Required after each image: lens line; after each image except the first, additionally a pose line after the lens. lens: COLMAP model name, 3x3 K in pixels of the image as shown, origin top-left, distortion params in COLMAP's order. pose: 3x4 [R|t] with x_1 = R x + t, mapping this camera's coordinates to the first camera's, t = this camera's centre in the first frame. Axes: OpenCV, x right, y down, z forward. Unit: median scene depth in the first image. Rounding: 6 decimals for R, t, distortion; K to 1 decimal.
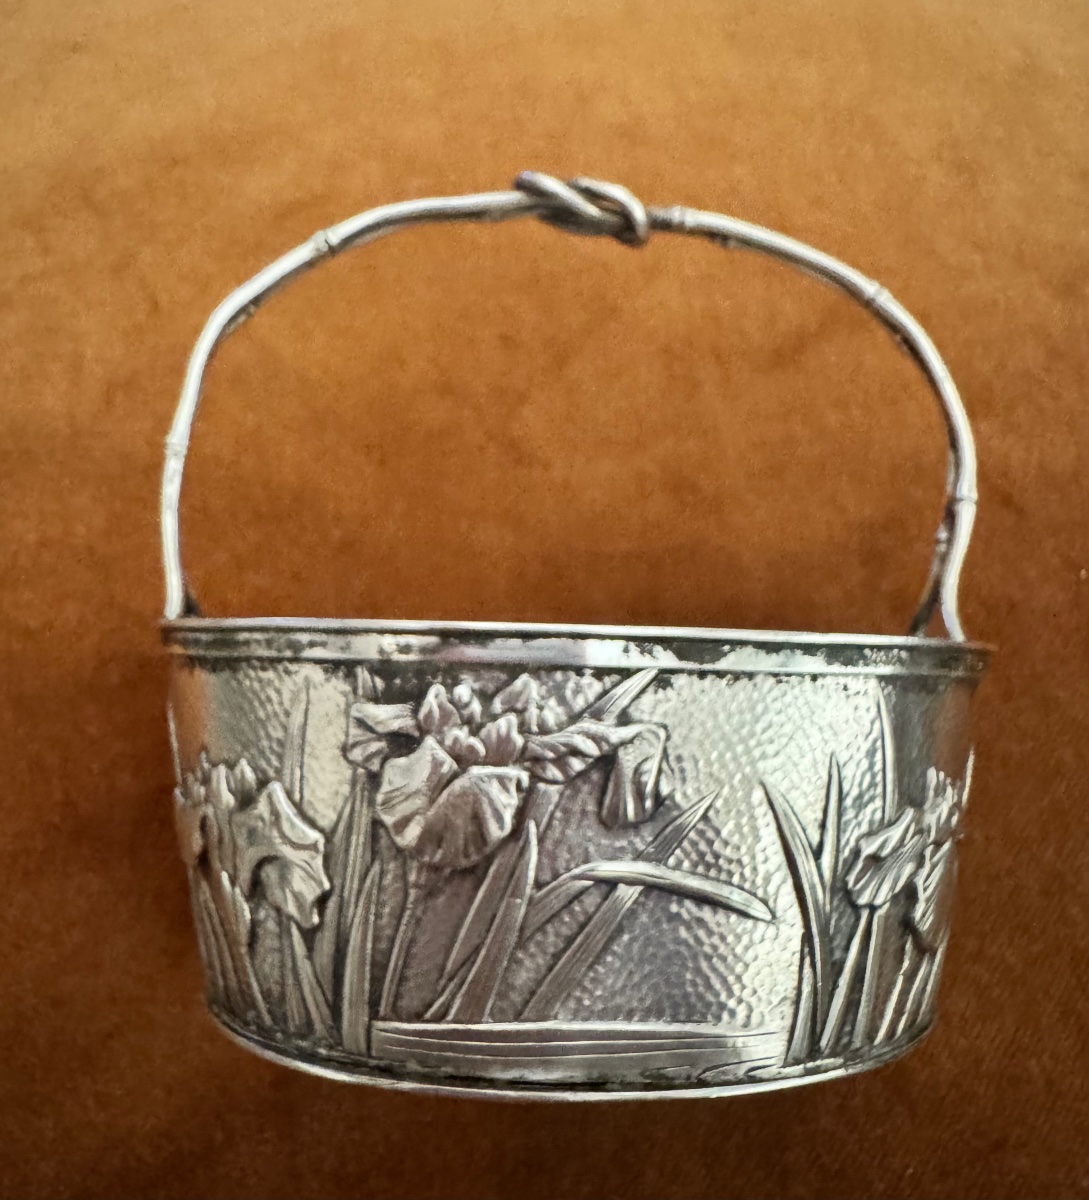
lens RADIAL K [[1016.2, 0, 535.0], [0, 1016.2, 595.9], [0, 0, 1]] dist [-0.032160, -0.010622]
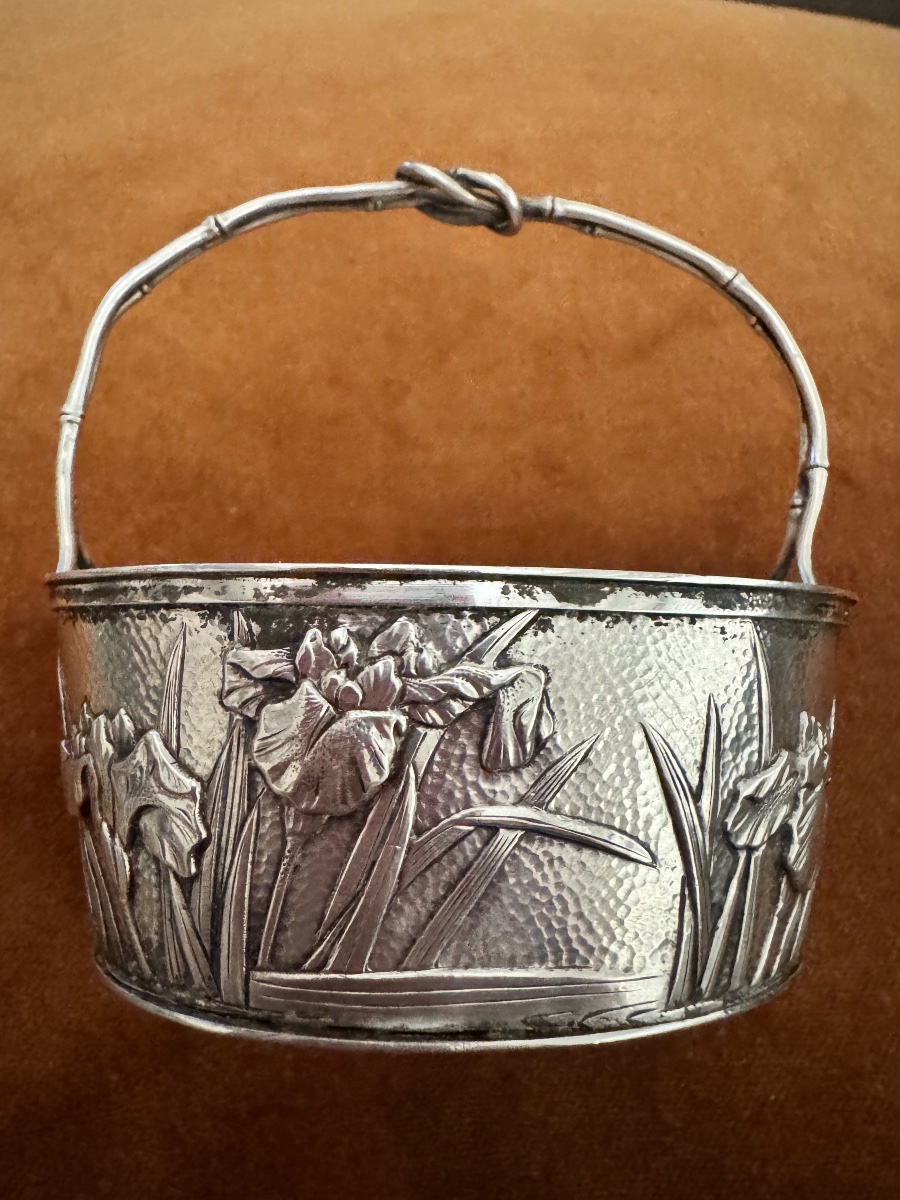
lens RADIAL K [[873.8, 0, 446.2], [0, 873.8, 578.8], [0, 0, 1]] dist [-0.029522, -0.000057]
pose [[0.999564, -0.005199, 0.029052, 0.006940], [0.005409, 0.999960, -0.007135, 0.044214], [-0.029013, 0.007289, 0.999552, 0.143442]]
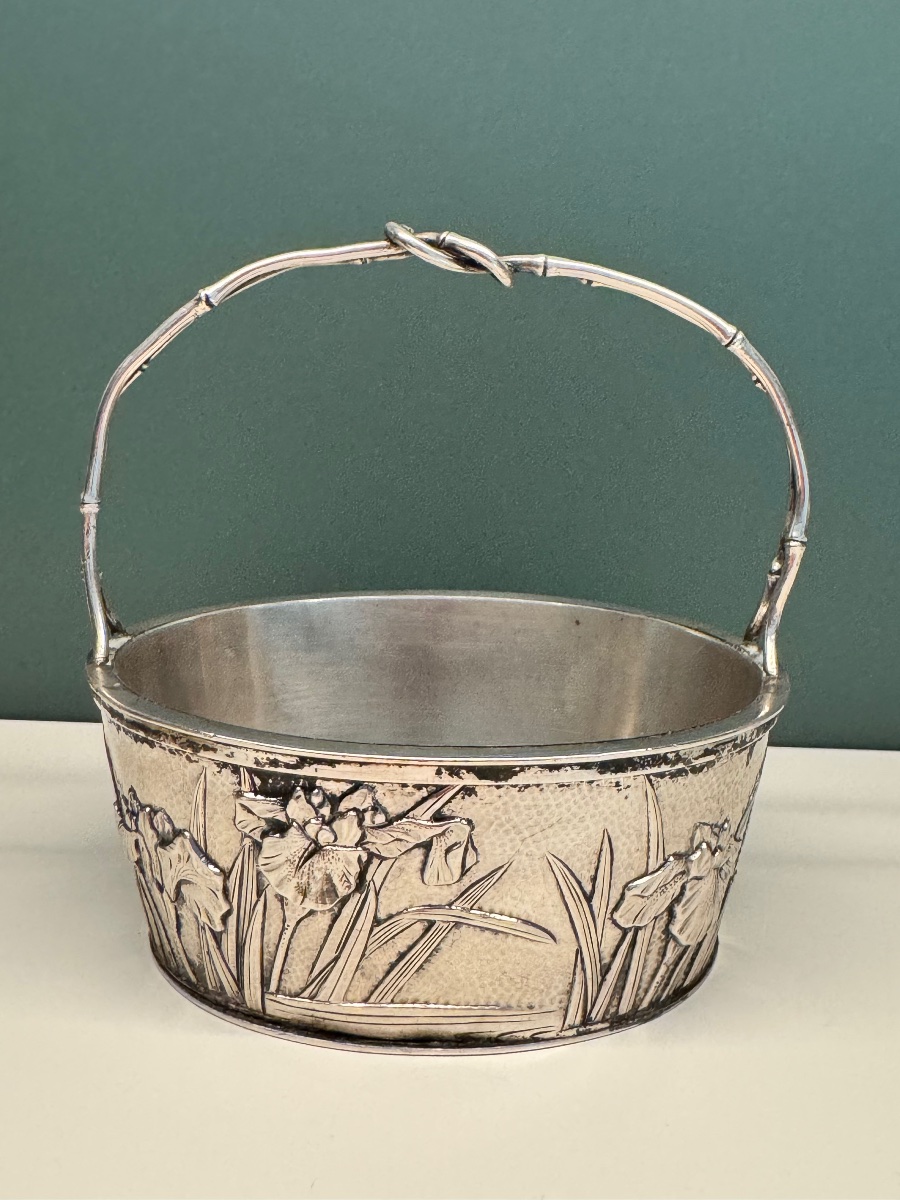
lens RADIAL K [[1271.2, 0, 446.4], [0, 1271.2, 601.8], [0, 0, 1]] dist [-0.074790, 0.000000]
pose [[0.997817, 0.018965, -0.063257, 0.188668], [0.001997, 0.948769, 0.315963, -0.641109], [0.066009, -0.315399, 0.946660, -0.464981]]
